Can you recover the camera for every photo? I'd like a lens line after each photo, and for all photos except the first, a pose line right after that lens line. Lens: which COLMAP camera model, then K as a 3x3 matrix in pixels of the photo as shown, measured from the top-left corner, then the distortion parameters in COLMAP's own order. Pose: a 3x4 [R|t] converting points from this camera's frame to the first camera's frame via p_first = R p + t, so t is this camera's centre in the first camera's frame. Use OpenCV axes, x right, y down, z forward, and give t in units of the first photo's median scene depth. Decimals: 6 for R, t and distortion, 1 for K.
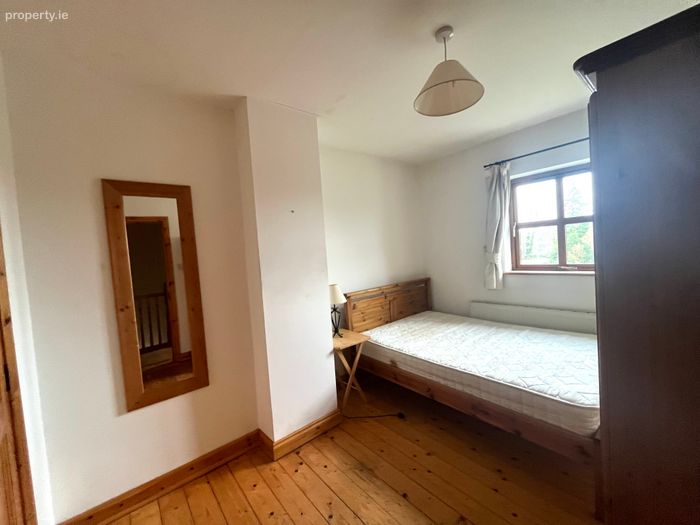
lens RADIAL K [[281.8, 0, 344.4], [0, 281.8, 264.0], [0, 0, 1]] dist [-0.002129, 0.000069]
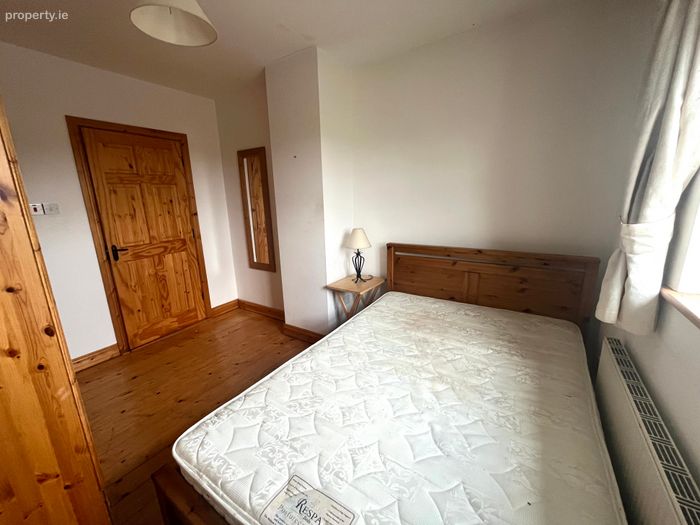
lens RADIAL K [[281.8, 0, 350.9], [0, 281.8, 260.9], [0, 0, 1]] dist [-0.002129, 0.000069]
pose [[0.302475, 0.276406, -0.912200, 0.850107], [-0.040564, 0.959896, 0.277408, -0.085027], [0.952294, -0.046907, 0.301556, 0.678123]]
